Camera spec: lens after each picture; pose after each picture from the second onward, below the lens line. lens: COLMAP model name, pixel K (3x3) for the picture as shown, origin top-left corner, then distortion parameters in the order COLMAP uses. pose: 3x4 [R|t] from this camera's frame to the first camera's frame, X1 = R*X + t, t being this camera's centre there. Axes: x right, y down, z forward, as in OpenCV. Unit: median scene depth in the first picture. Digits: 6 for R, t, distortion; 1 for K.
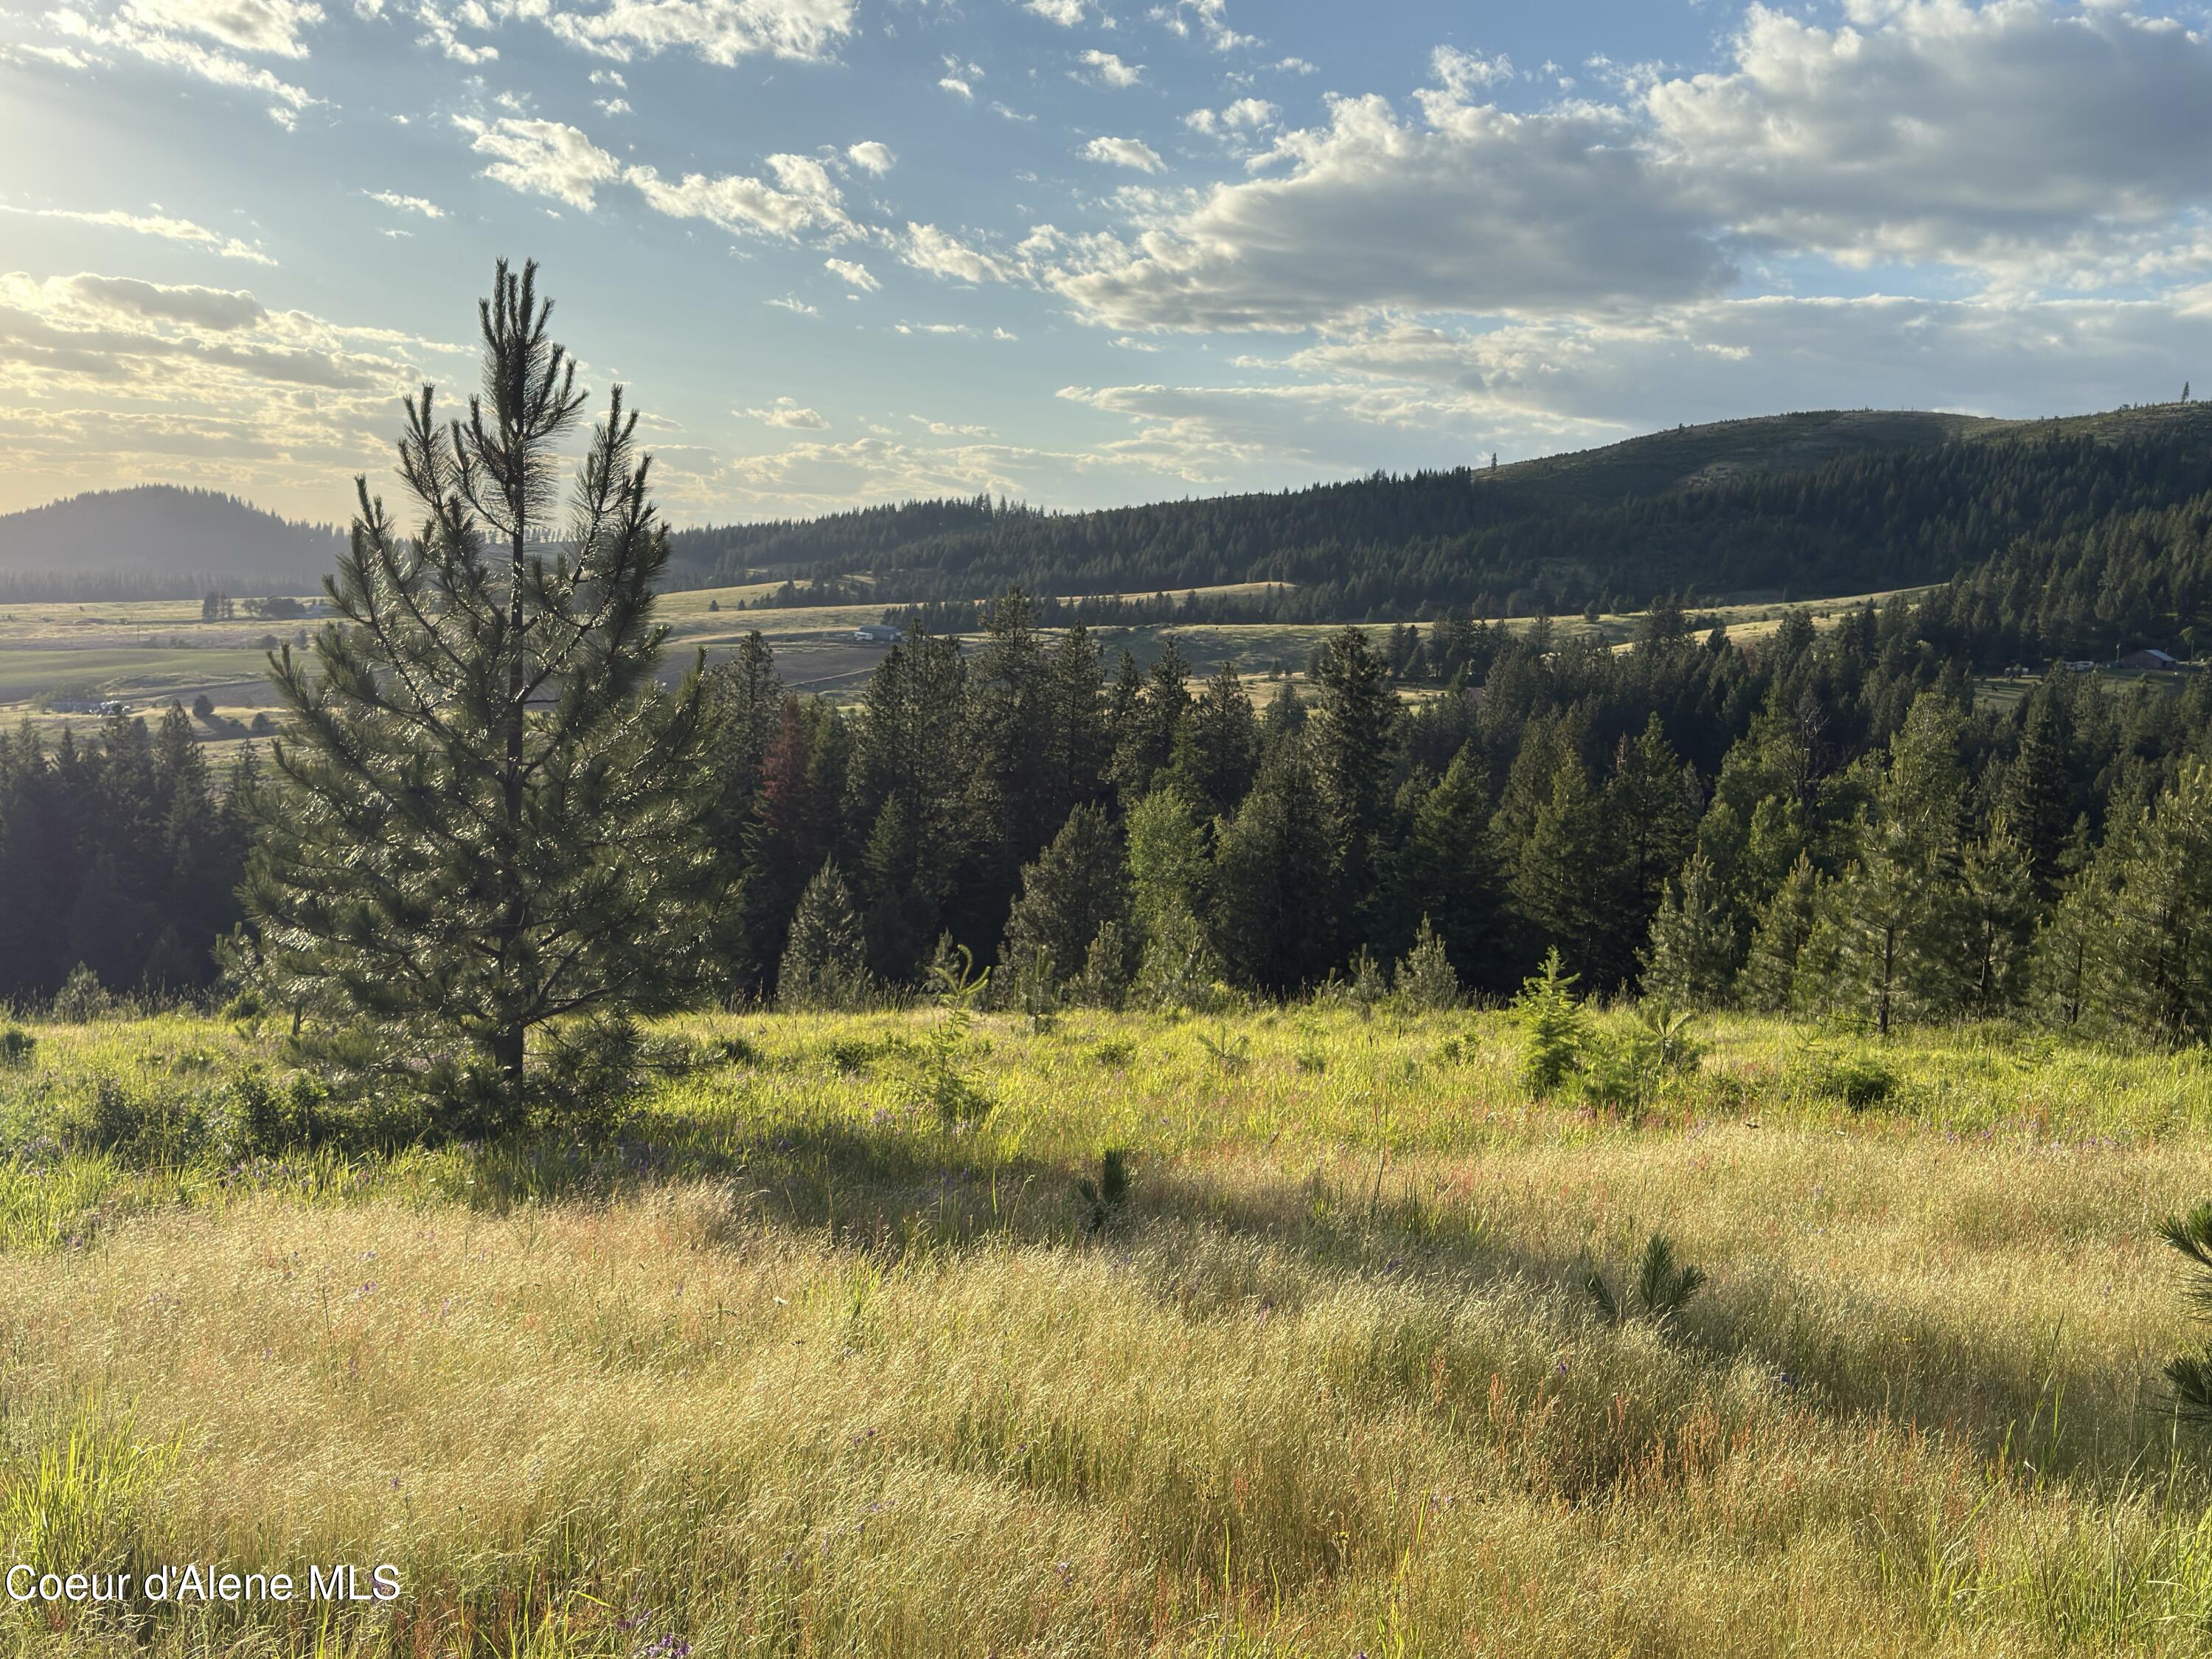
lens RADIAL K [[2166.3, 0, 1127.0], [0, 2166.3, 828.2], [0, 0, 1]] dist [0.072782, 0.000000]
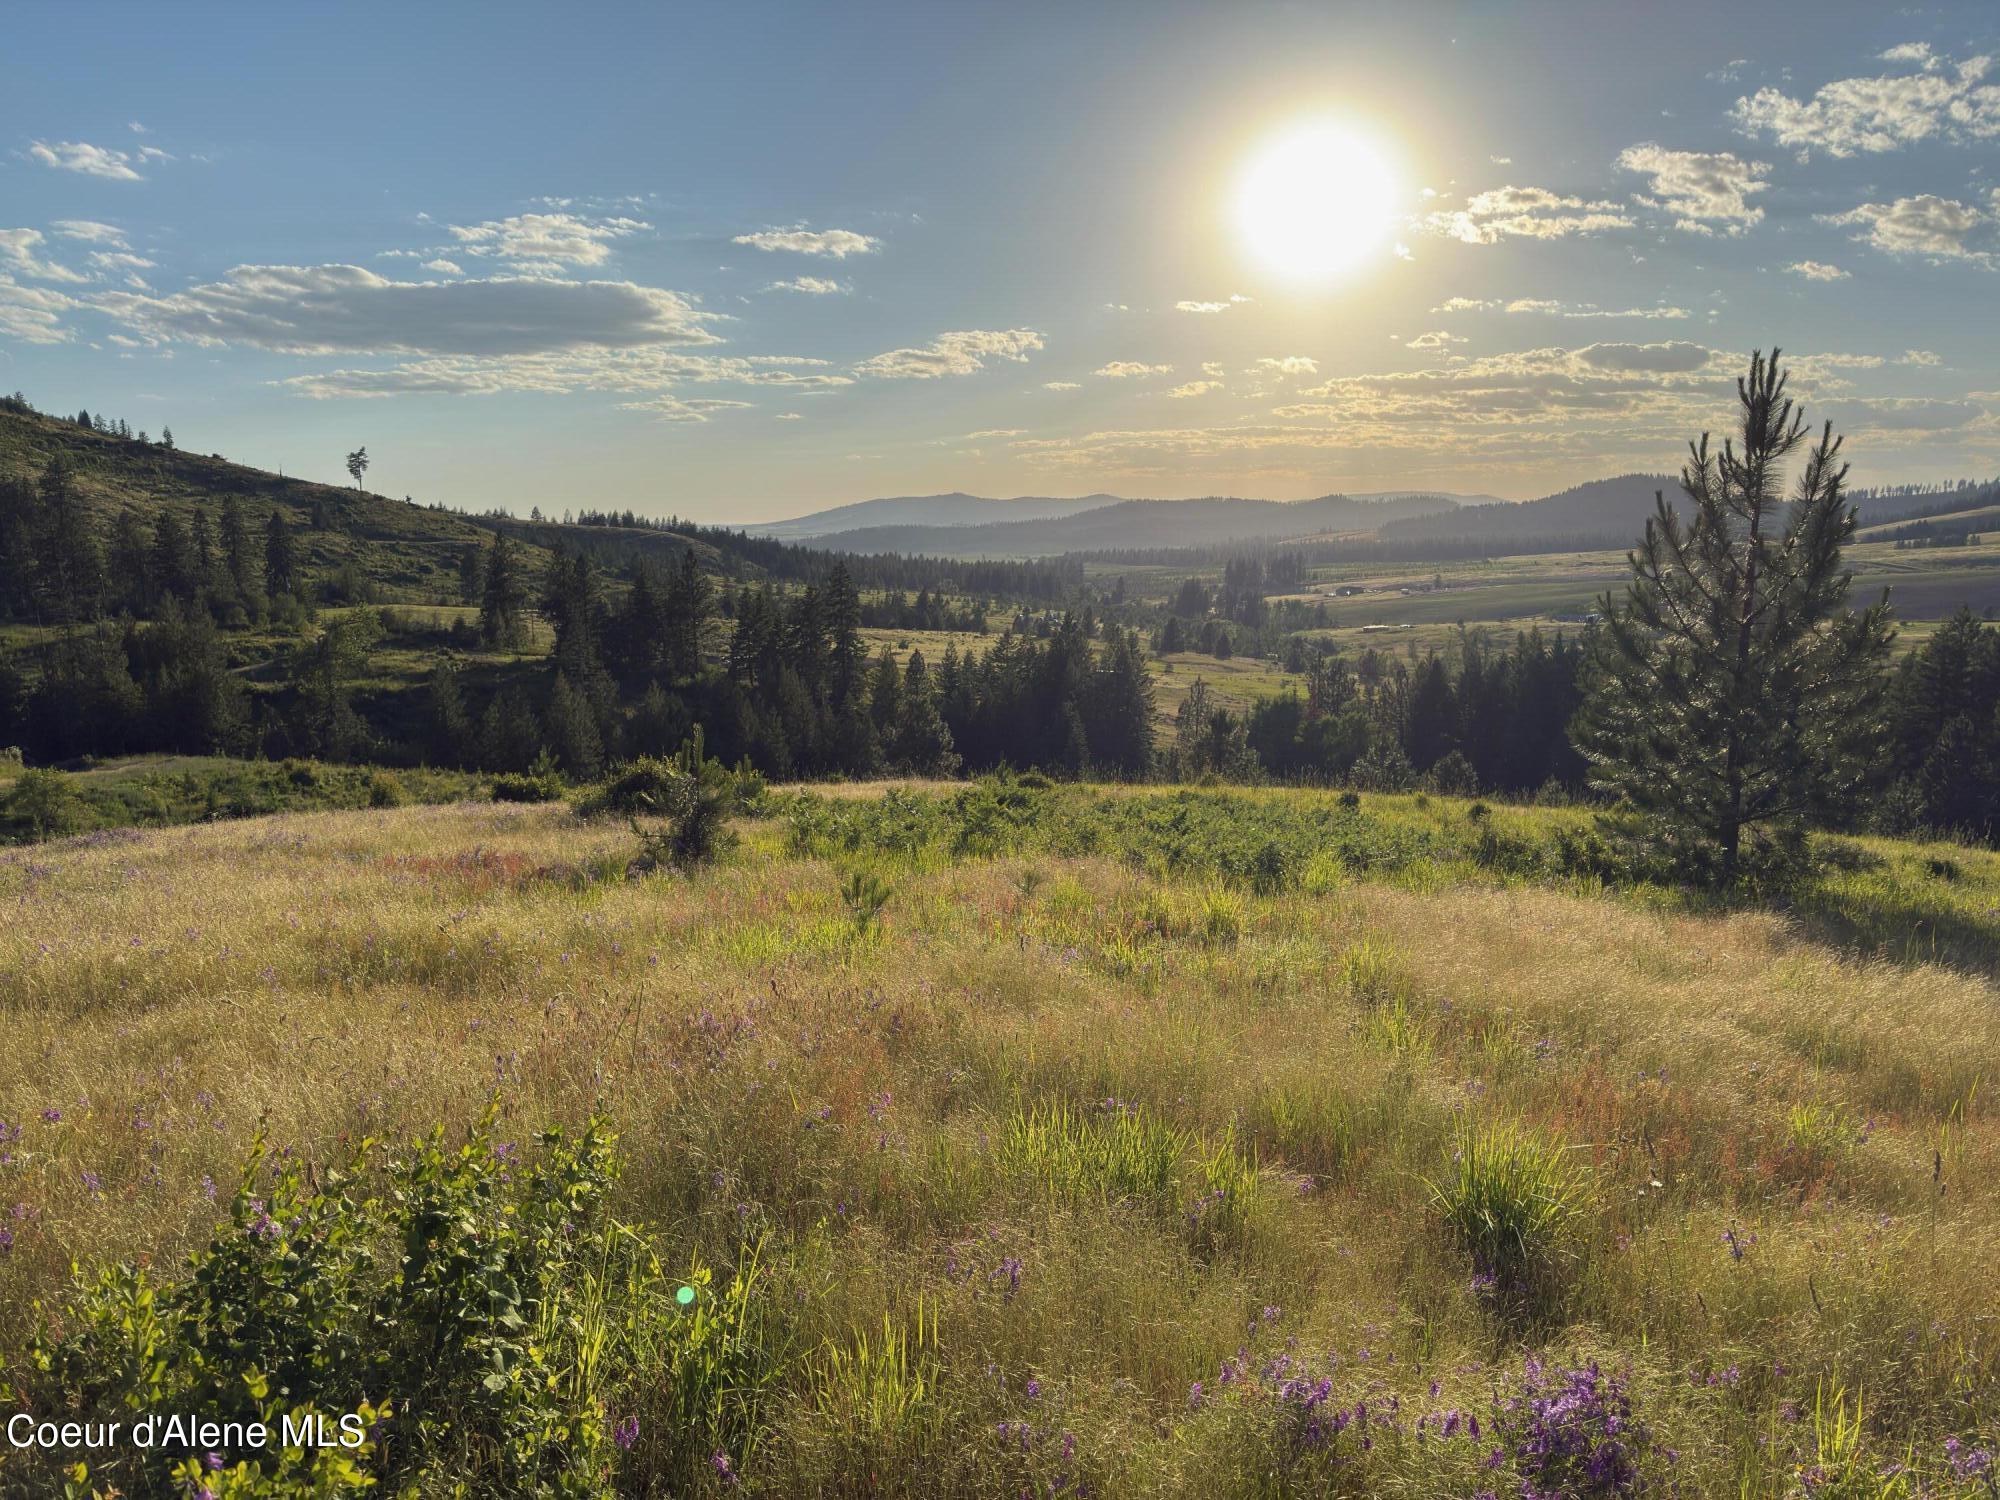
lens RADIAL K [[1387.1, 0, 1007.6], [0, 1387.1, 762.6], [0, 0, 1]] dist [0.065799, -0.081830]
pose [[0.676926, 0.076349, -0.732080, 0.112506], [-0.041996, 0.996992, 0.065145, -0.000153], [0.734852, -0.013354, 0.678096, -0.103602]]
